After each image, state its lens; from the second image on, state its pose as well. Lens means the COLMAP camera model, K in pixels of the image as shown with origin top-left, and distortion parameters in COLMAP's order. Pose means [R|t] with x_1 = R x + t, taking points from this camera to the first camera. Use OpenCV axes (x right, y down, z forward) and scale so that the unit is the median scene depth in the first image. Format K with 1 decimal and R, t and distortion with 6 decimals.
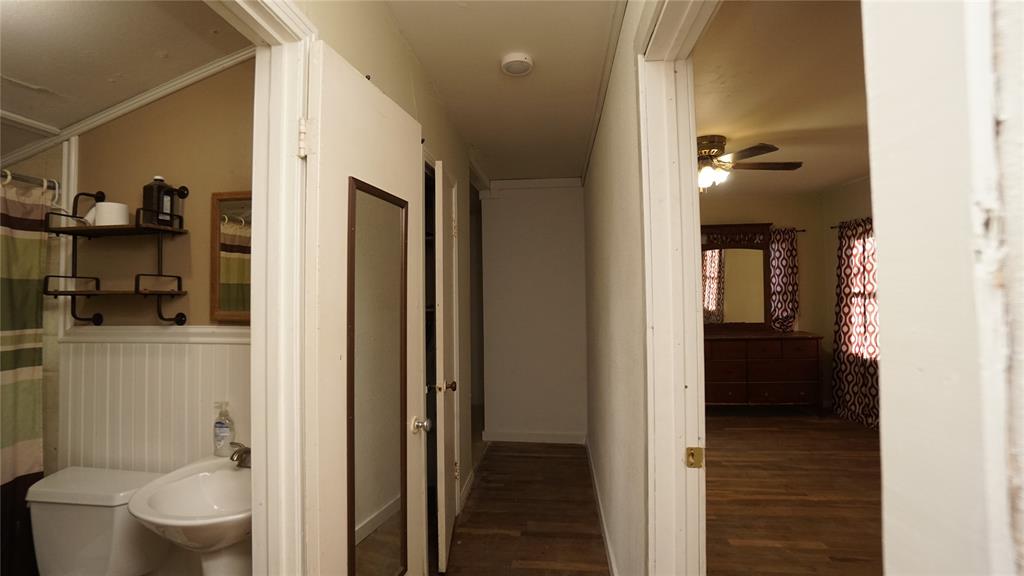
lens RADIAL K [[450.0, 0, 499.1], [0, 450.0, 283.2], [0, 0, 1]] dist [-0.062994, 0.023900]
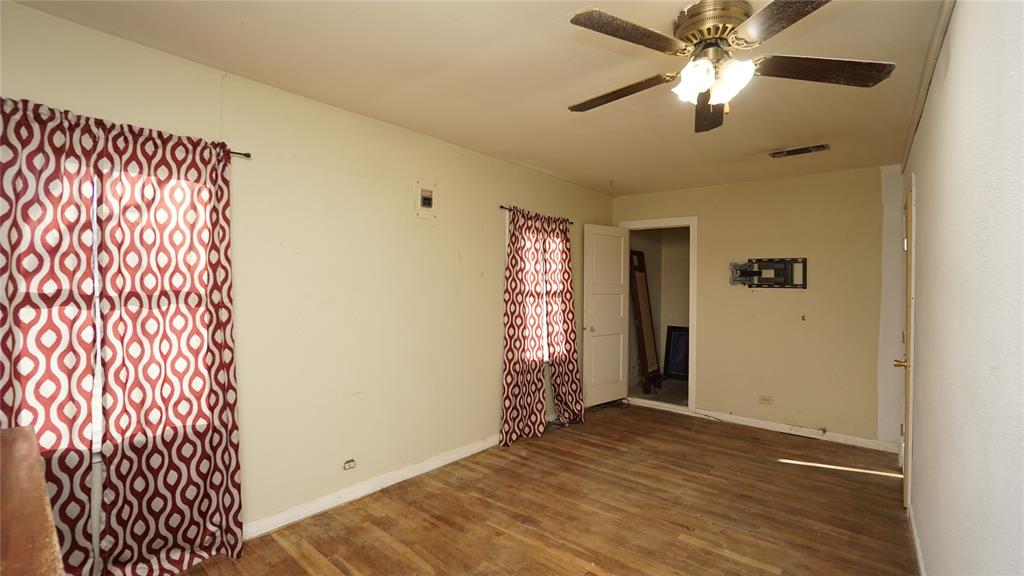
lens RADIAL K [[450.0, 0, 499.1], [0, 450.0, 283.2], [0, 0, 1]] dist [-0.062994, 0.023900]
pose [[-0.835339, -0.001309, 0.549733, 0.299834], [-0.020076, 0.999403, -0.028127, 0.016663], [-0.549368, -0.034532, -0.834867, 1.206743]]
